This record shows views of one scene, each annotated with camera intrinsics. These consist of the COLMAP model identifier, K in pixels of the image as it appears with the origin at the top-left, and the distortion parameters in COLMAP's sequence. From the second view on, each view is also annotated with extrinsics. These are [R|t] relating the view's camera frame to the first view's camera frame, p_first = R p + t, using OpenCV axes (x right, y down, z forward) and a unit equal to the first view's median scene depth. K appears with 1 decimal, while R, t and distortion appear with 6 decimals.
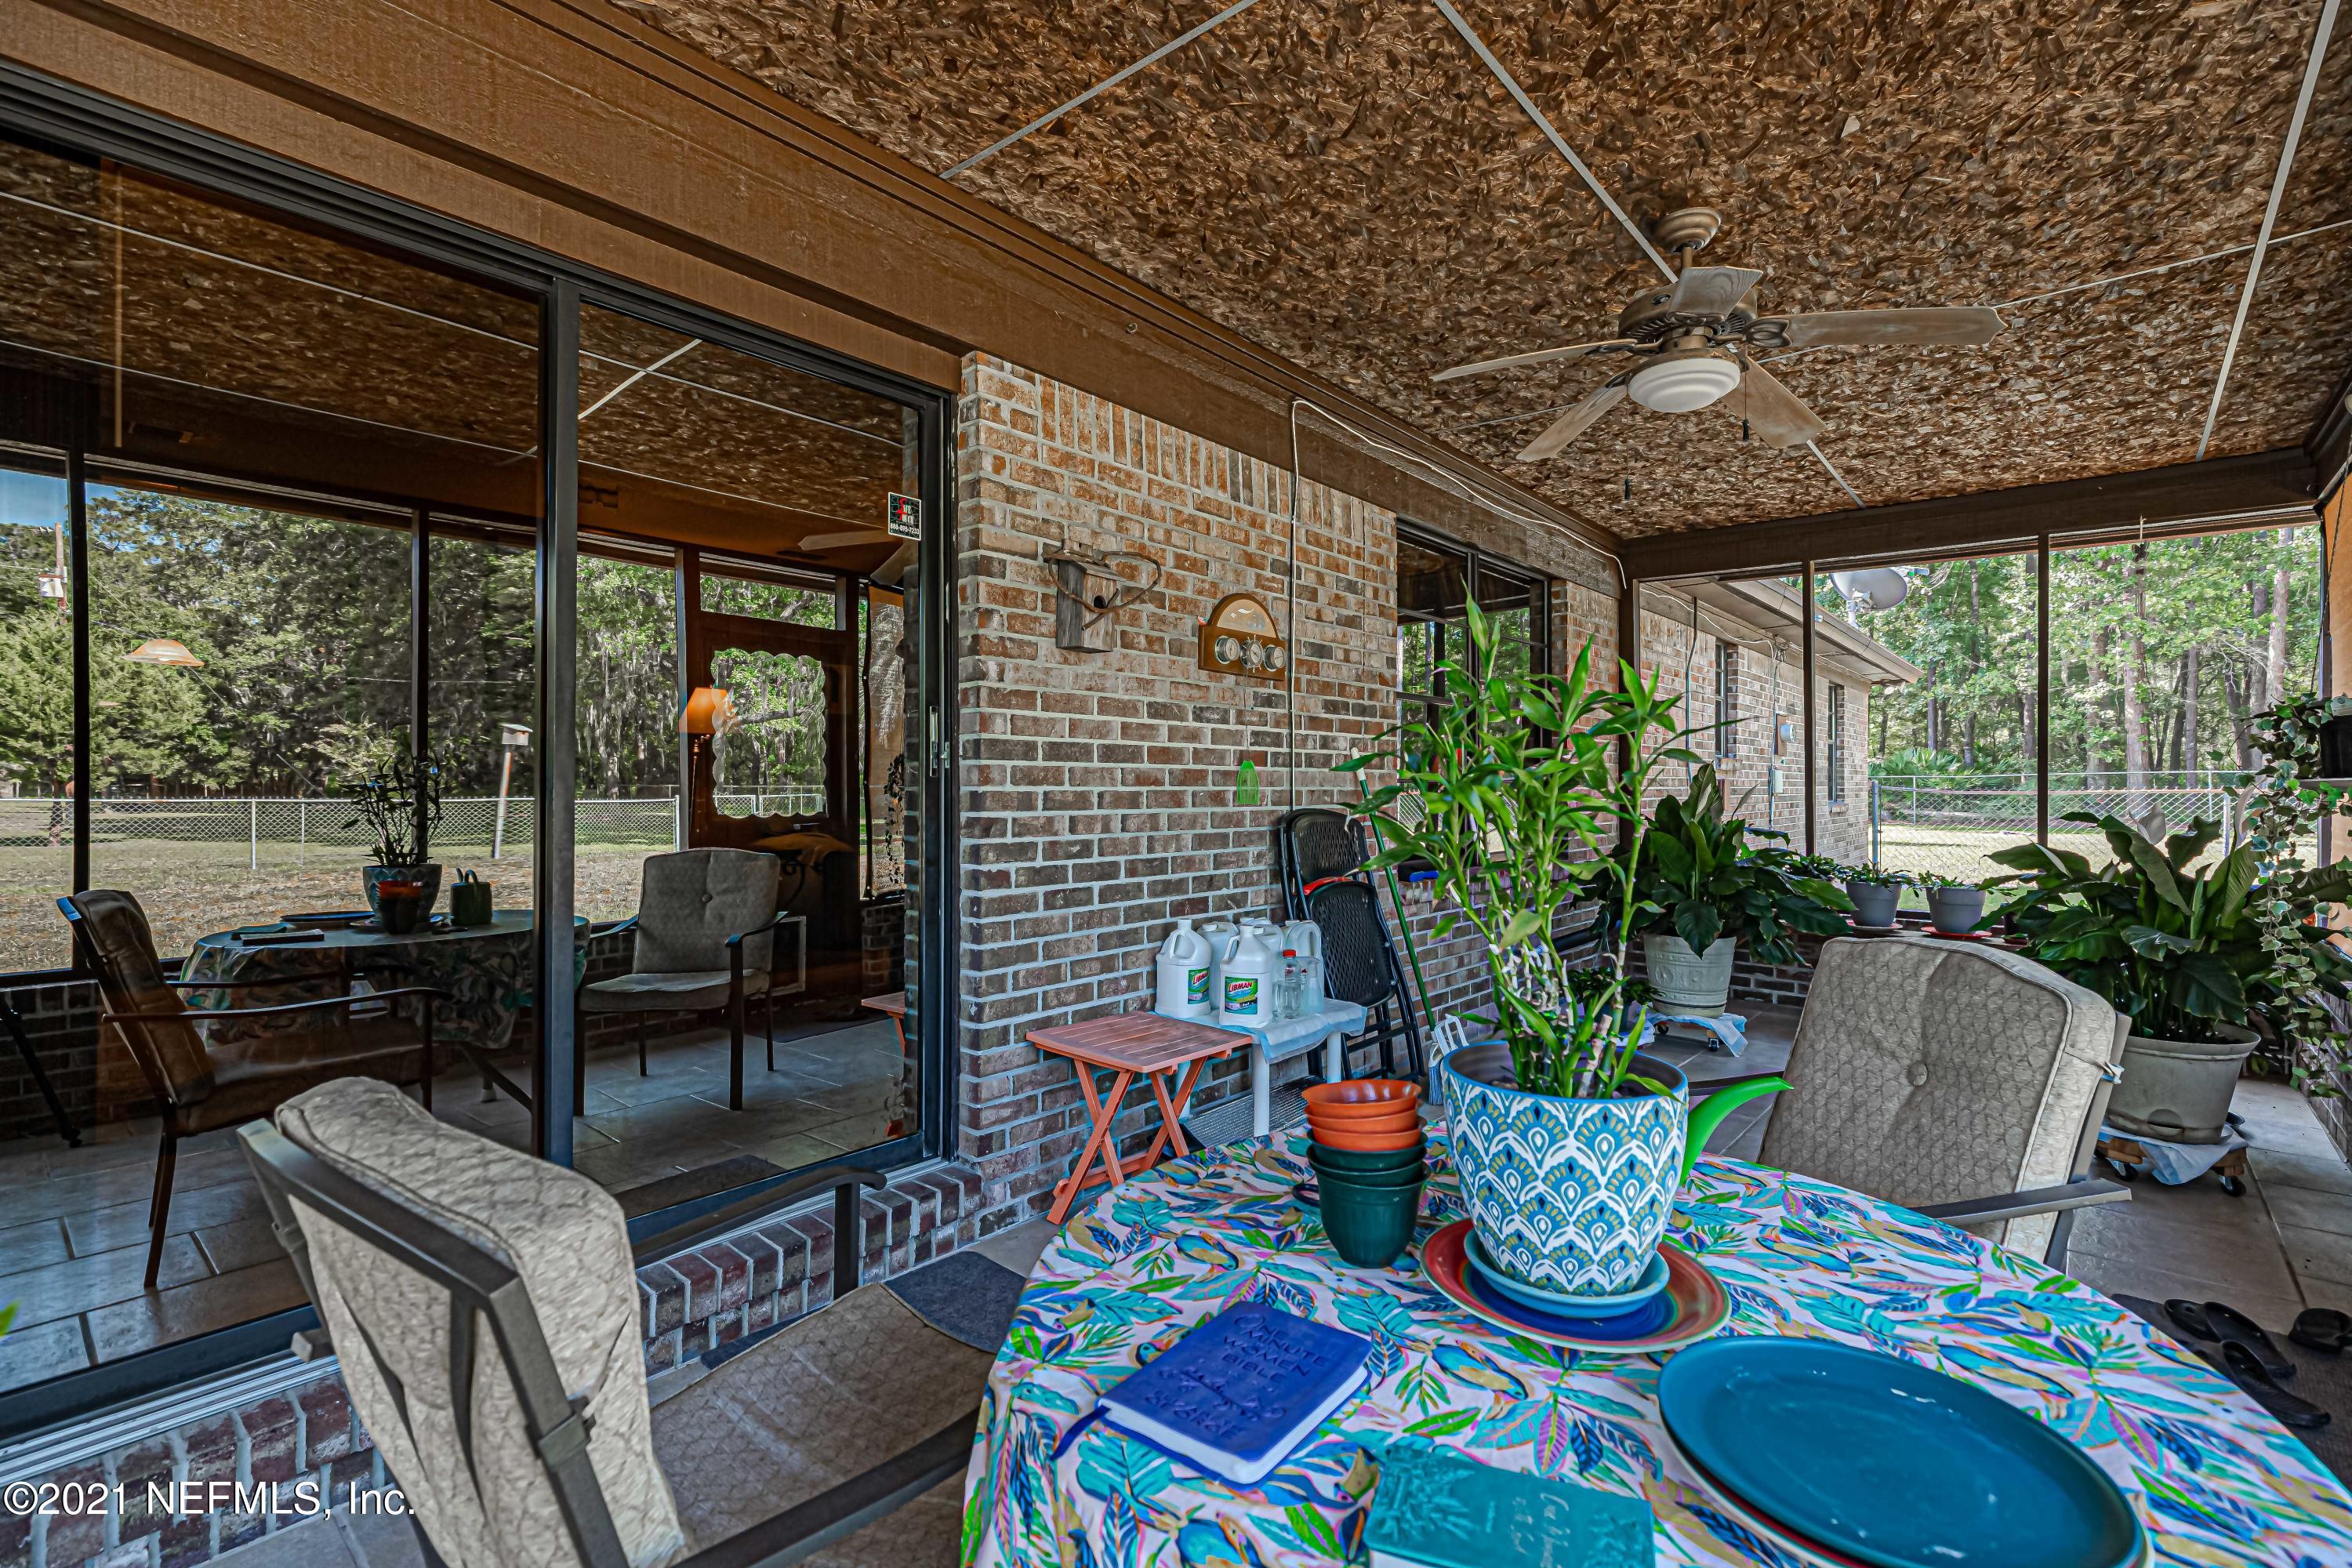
lens RADIAL K [[1065.2, 0, 1178.1], [0, 1065.2, 784.2], [0, 0, 1]] dist [0.006181, -0.000310]
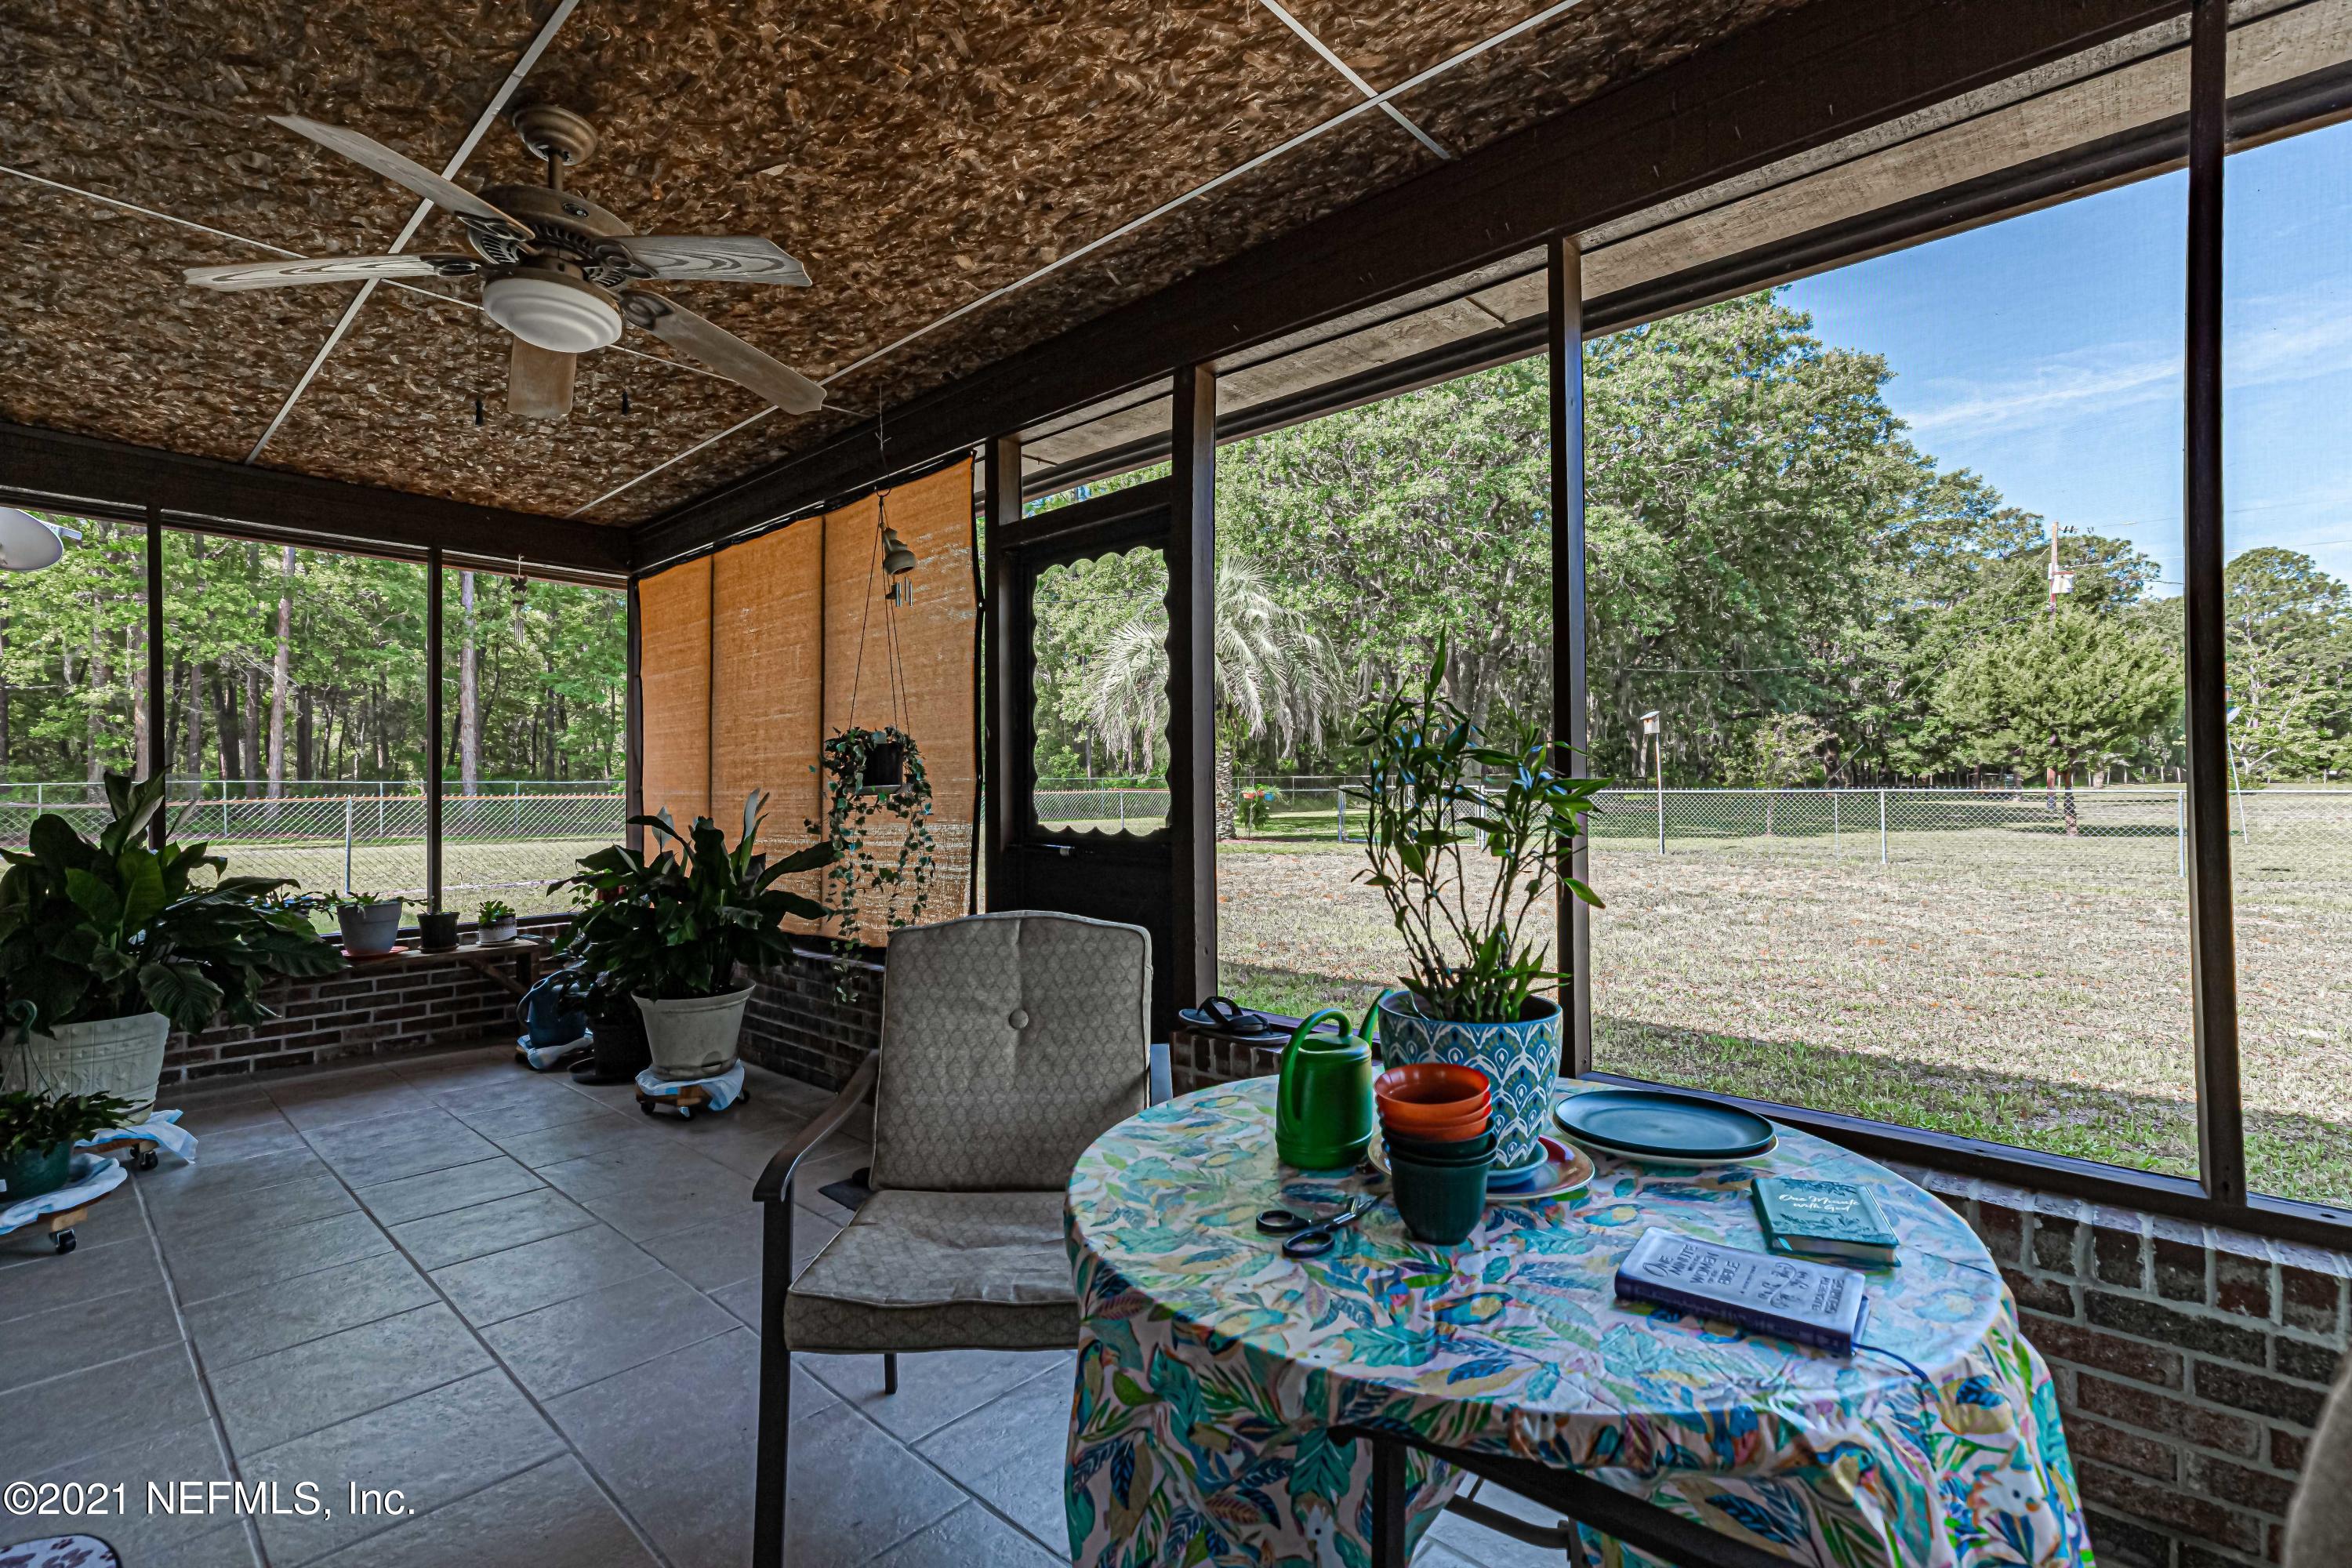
lens RADIAL K [[1065.2, 0, 1178.1], [0, 1065.2, 784.2], [0, 0, 1]] dist [0.006181, -0.000310]
pose [[0.008172, -0.000139, 0.999967, -0.265351], [0.009102, 0.999959, 0.000064, -0.002552], [-0.999925, 0.009101, 0.008173, 0.374173]]
